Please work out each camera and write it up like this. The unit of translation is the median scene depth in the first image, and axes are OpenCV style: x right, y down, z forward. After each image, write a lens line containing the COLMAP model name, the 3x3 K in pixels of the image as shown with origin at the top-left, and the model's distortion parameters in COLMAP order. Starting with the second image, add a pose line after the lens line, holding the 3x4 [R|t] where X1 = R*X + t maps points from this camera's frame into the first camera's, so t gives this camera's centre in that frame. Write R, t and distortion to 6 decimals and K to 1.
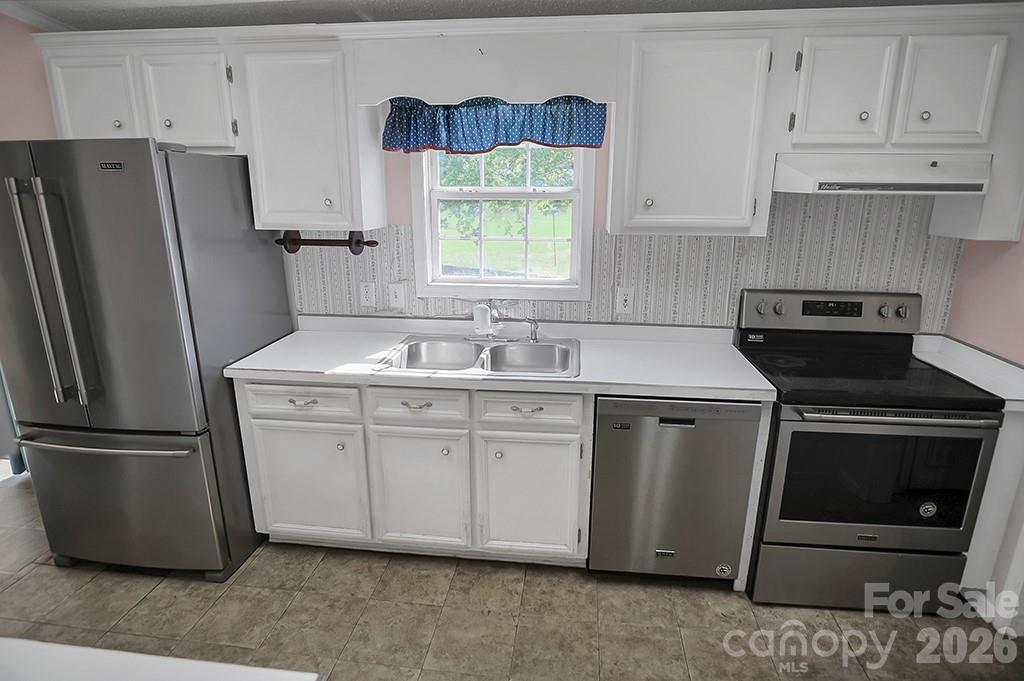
lens RADIAL K [[549.1, 0, 512.0], [0, 549.1, 340.5], [0, 0, 1]] dist [-0.024380, 0.002465]
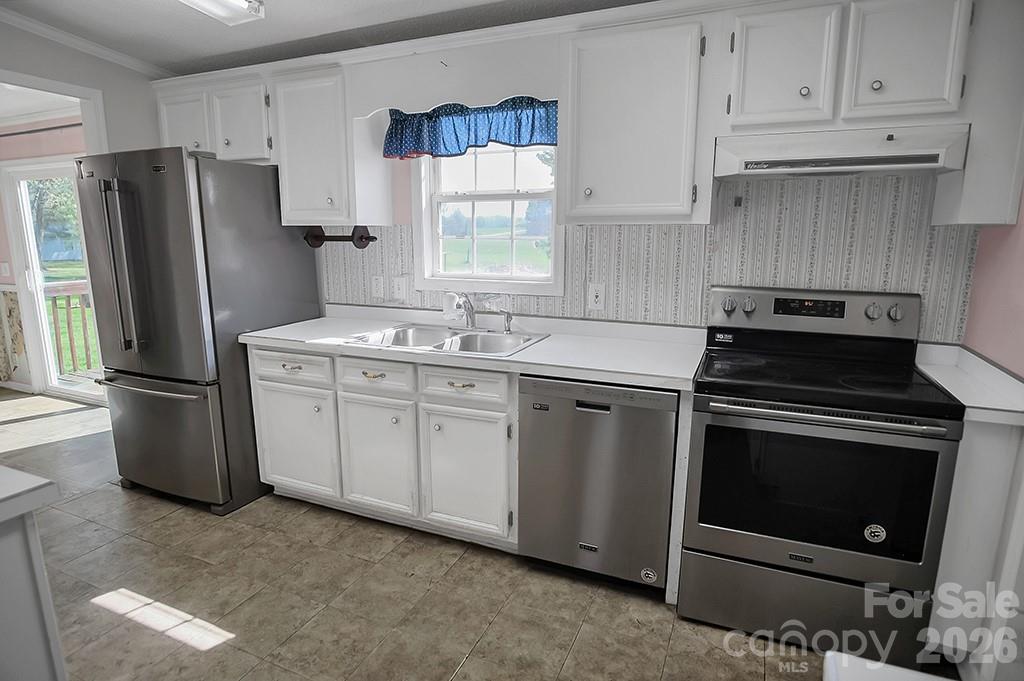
lens RADIAL K [[549.1, 0, 512.0], [0, 549.1, 340.5], [0, 0, 1]] dist [-0.024380, 0.002465]
pose [[0.958682, 0.053466, -0.279412, 0.392087], [-0.074670, 0.995035, -0.065796, 0.096733], [0.274507, 0.083941, 0.957914, 0.002970]]
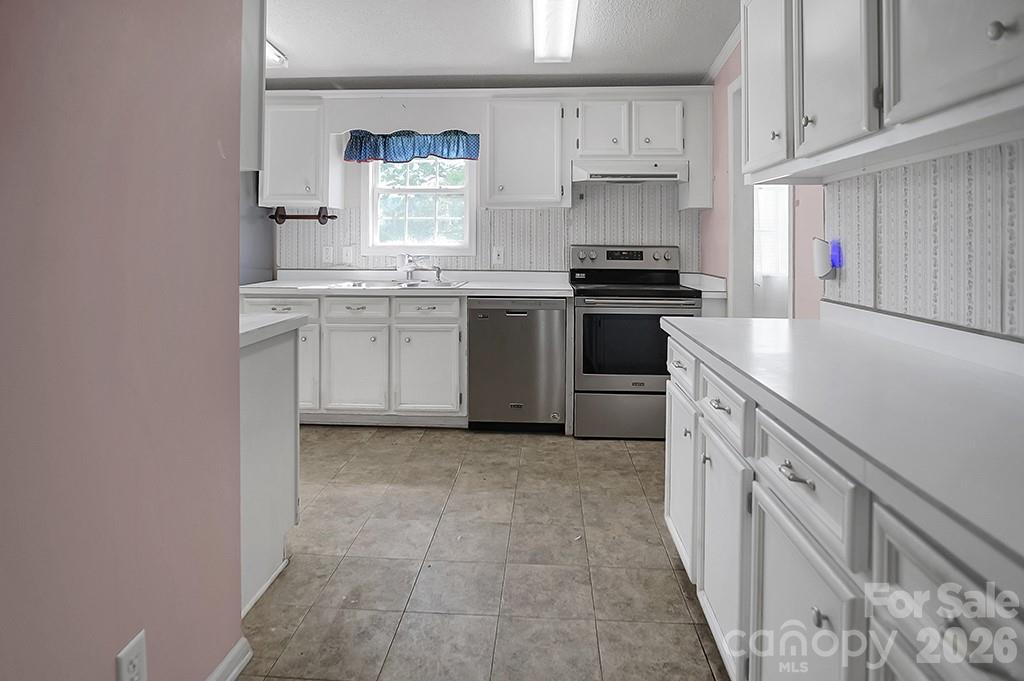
lens RADIAL K [[583.8, 0, 513.5], [0, 583.8, 239.1], [0, 0, 1]] dist [-0.019502, 0.001491]
pose [[0.997875, 0.004183, 0.065027, 0.162163], [0.013728, 0.962045, -0.272545, 0.375303], [-0.063699, 0.272858, 0.959943, -0.663163]]
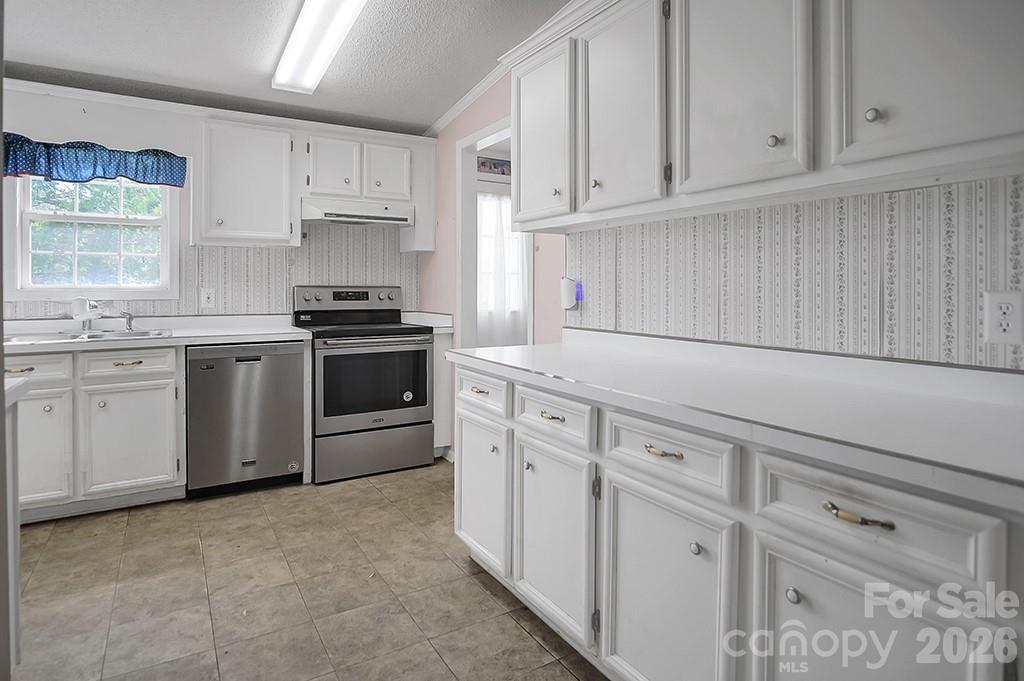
lens RADIAL K [[572.6, 0, 514.8], [0, 572.6, 285.8], [0, 0, 1]] dist [-0.035098, 0.012986]
pose [[0.780690, -0.000772, 0.624918, -0.088650], [0.168025, 0.963434, -0.208719, 0.362654], [-0.601905, 0.267946, 0.752273, -0.588709]]
